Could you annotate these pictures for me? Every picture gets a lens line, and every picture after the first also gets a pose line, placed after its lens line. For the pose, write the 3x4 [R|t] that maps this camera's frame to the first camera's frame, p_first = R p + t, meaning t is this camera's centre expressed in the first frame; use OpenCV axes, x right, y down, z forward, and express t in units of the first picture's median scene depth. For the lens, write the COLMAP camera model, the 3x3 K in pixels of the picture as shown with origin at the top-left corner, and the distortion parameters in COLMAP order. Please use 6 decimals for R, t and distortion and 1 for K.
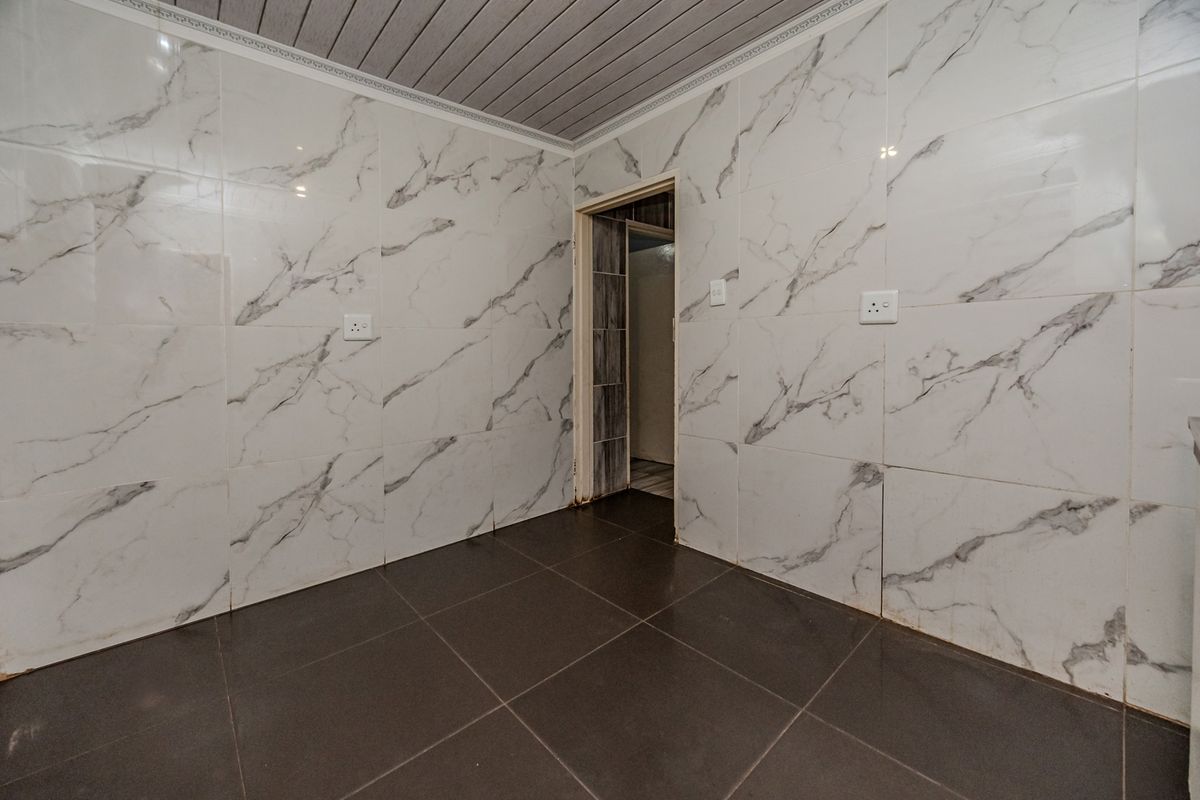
lens RADIAL K [[471.9, 0, 601.8], [0, 471.9, 381.8], [0, 0, 1]] dist [-0.001991, -0.000241]
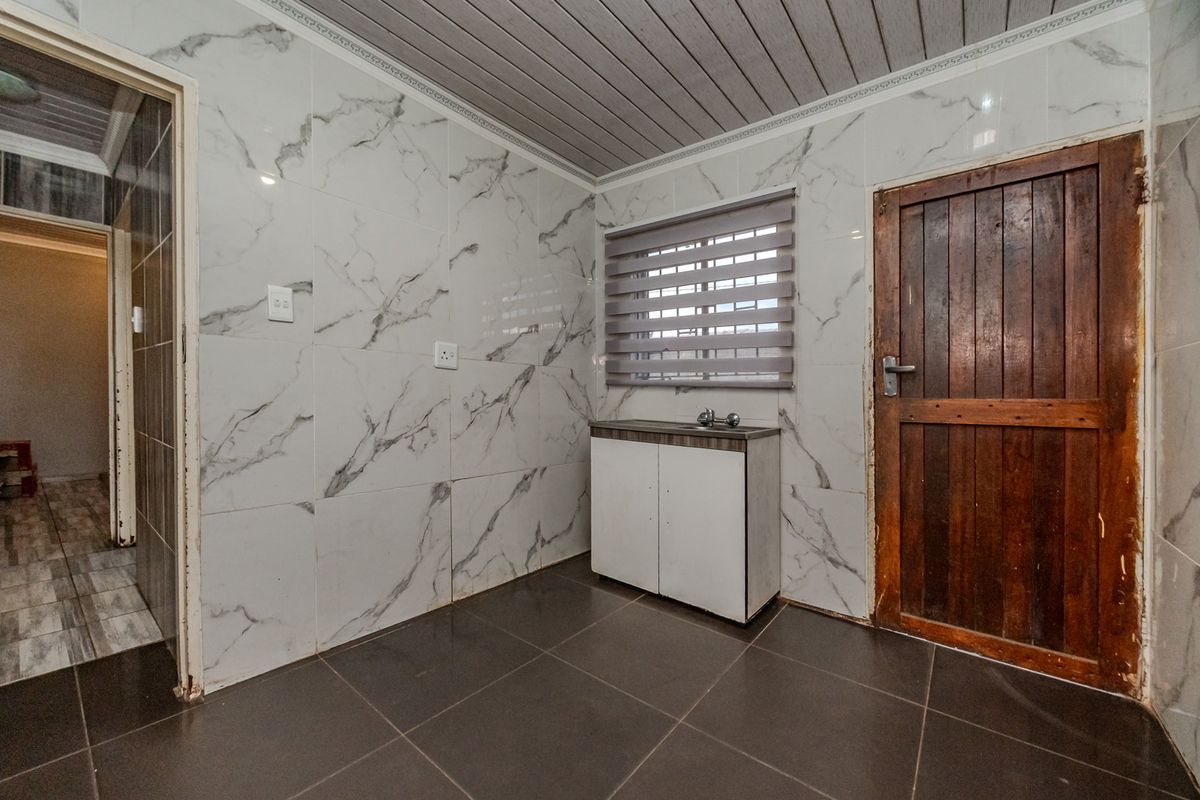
lens RADIAL K [[468.2, 0, 600.0], [0, 468.2, 400.0], [0, 0, 1]] dist [0.001638, 0.000192]
pose [[-0.153082, -0.006208, 0.988194, -0.635804], [0.027294, 0.999572, 0.010507, -0.038660], [-0.987836, 0.028580, -0.152848, 0.717376]]
